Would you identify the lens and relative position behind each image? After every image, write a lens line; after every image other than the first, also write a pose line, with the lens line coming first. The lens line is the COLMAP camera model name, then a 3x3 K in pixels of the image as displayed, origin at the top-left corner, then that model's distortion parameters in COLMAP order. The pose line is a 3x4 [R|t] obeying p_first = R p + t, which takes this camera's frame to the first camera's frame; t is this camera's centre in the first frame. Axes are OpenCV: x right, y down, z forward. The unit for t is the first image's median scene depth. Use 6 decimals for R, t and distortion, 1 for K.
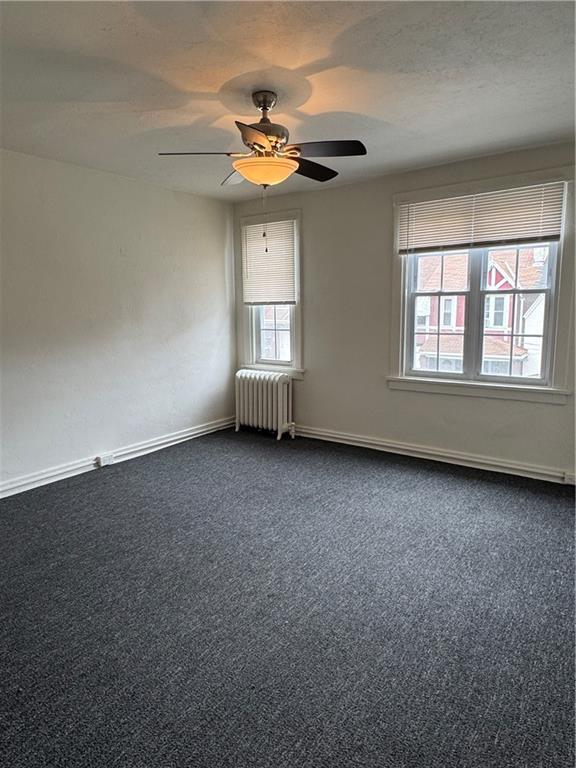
lens RADIAL K [[482.8, 0, 281.8], [0, 482.8, 383.7], [0, 0, 1]] dist [-0.001623, -0.000075]
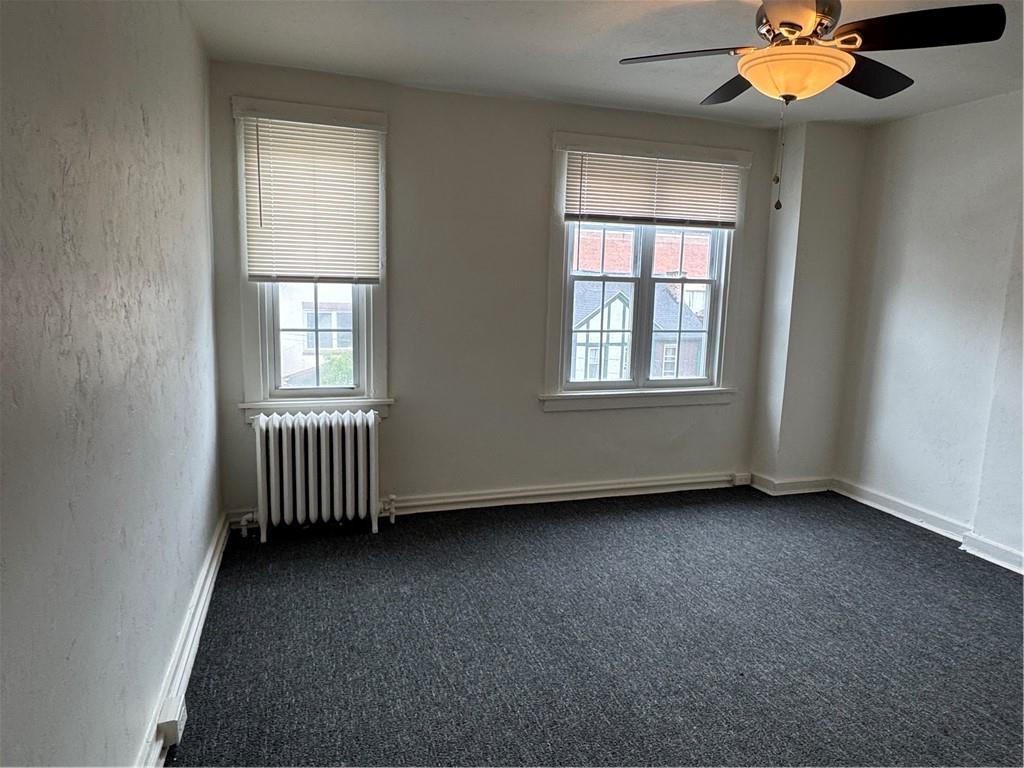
lens RADIAL K [[643.8, 0, 508.9], [0, 643.8, 387.0], [0, 0, 1]] dist [-0.001623, -0.000075]
pose [[0.572933, -0.093327, 0.814272, -0.571973], [0.101373, 0.993936, 0.042592, -0.072116], [-0.813309, 0.058143, 0.578919, 0.522475]]
